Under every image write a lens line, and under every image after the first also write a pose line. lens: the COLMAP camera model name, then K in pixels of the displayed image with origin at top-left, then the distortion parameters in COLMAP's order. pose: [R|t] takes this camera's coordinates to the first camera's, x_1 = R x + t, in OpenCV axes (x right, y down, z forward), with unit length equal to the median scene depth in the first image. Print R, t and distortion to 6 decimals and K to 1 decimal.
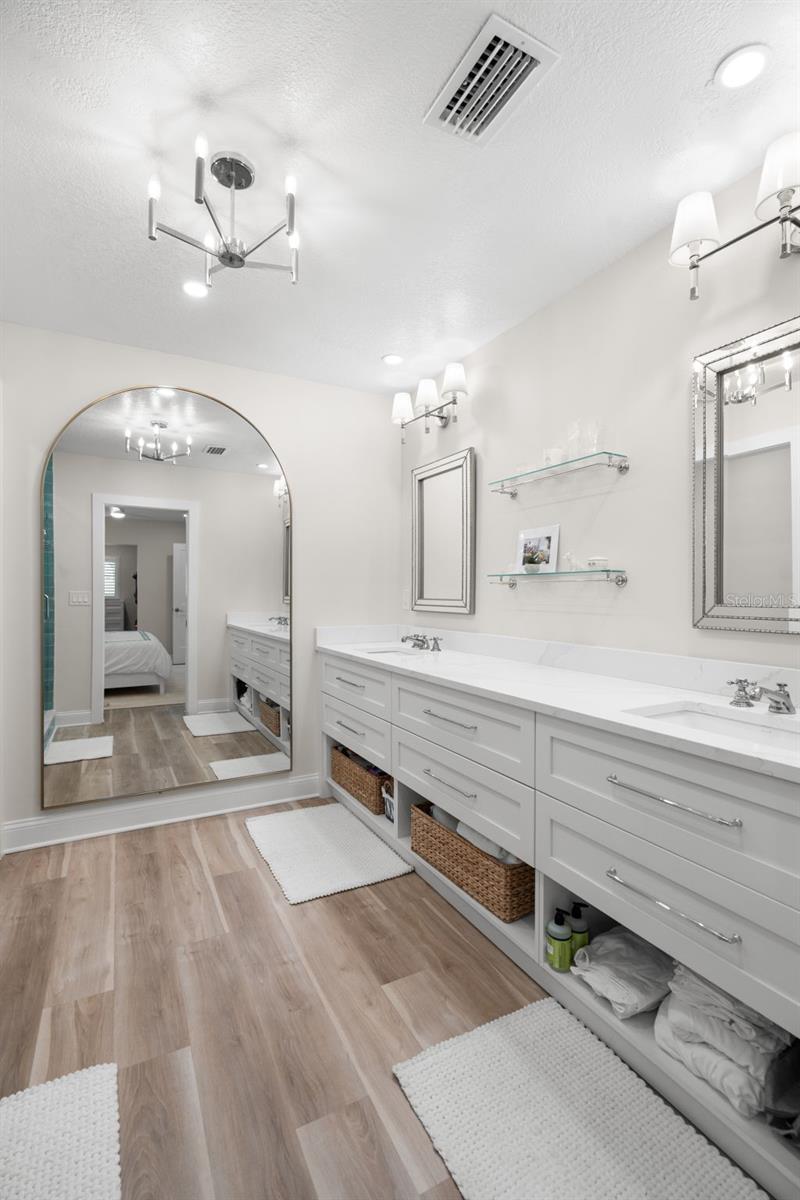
lens RADIAL K [[550.3, 0, 402.6], [0, 550.3, 594.3], [0, 0, 1]] dist [-0.003937, 0.001845]
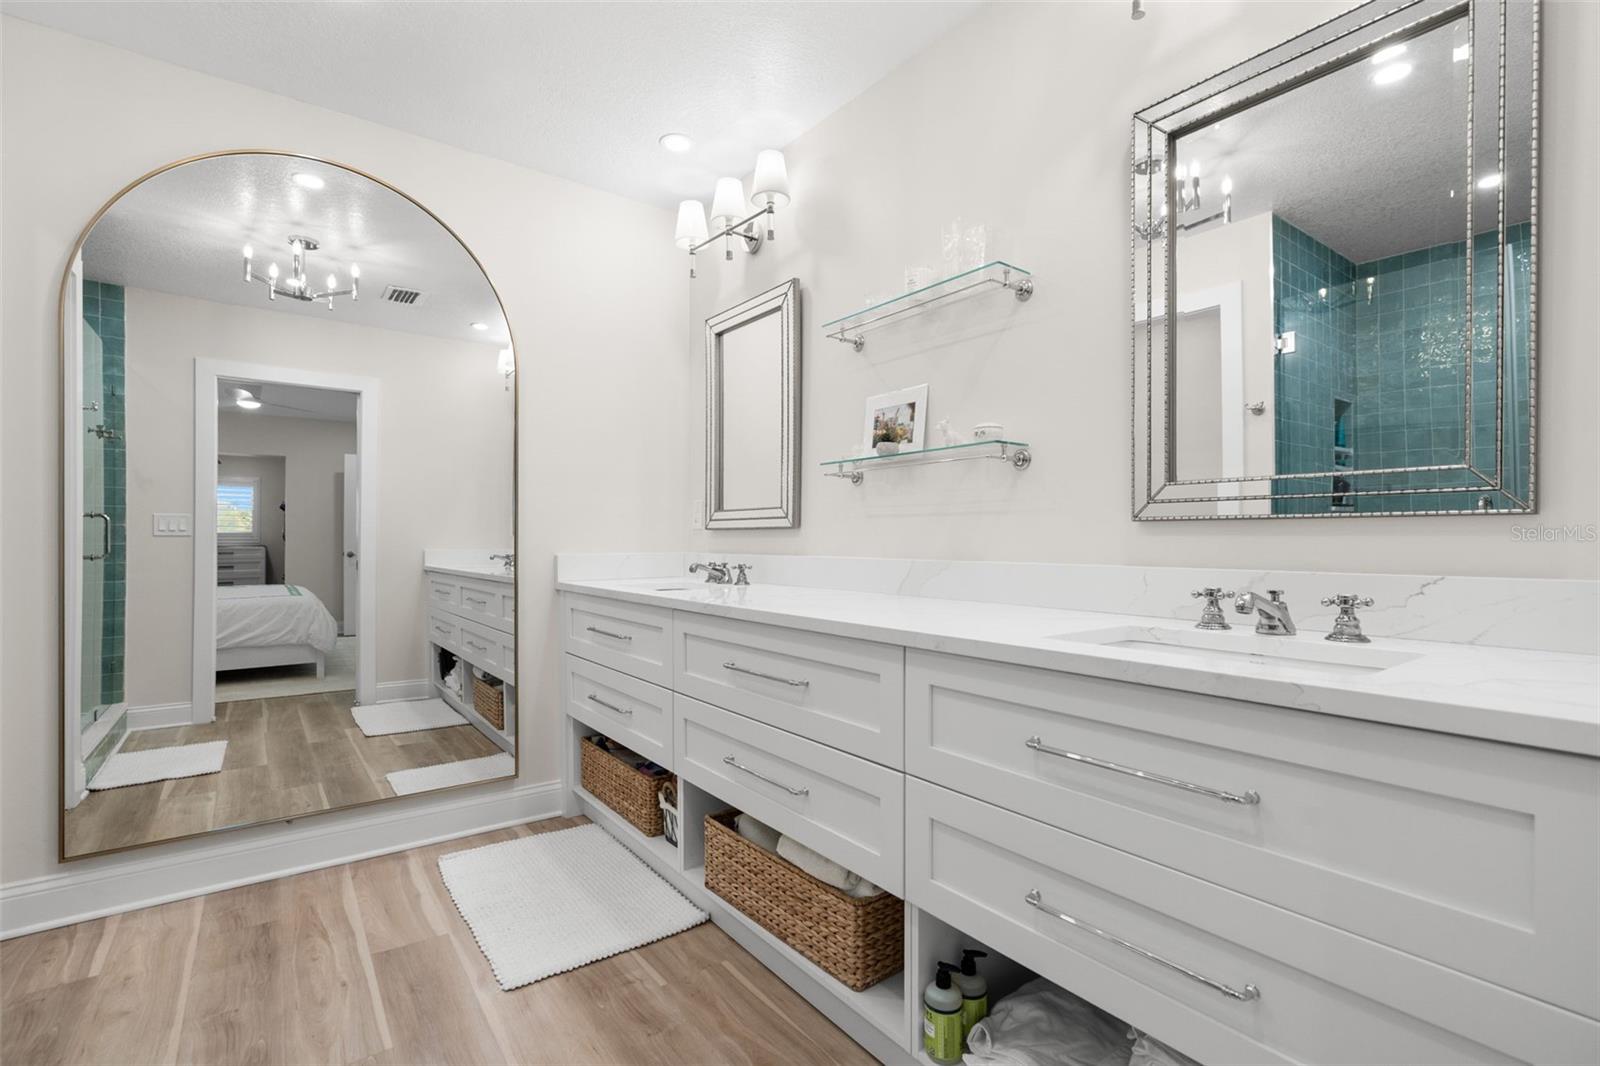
lens RADIAL K [[733.7, 0, 801.5], [0, 733.7, 543.3], [0, 0, 1]] dist [-0.003937, 0.001845]
pose [[0.989438, -0.000340, 0.144957, 0.003500], [0.001279, 0.999979, -0.006380, 0.069879], [-0.144951, 0.006498, 0.989417, 0.135946]]
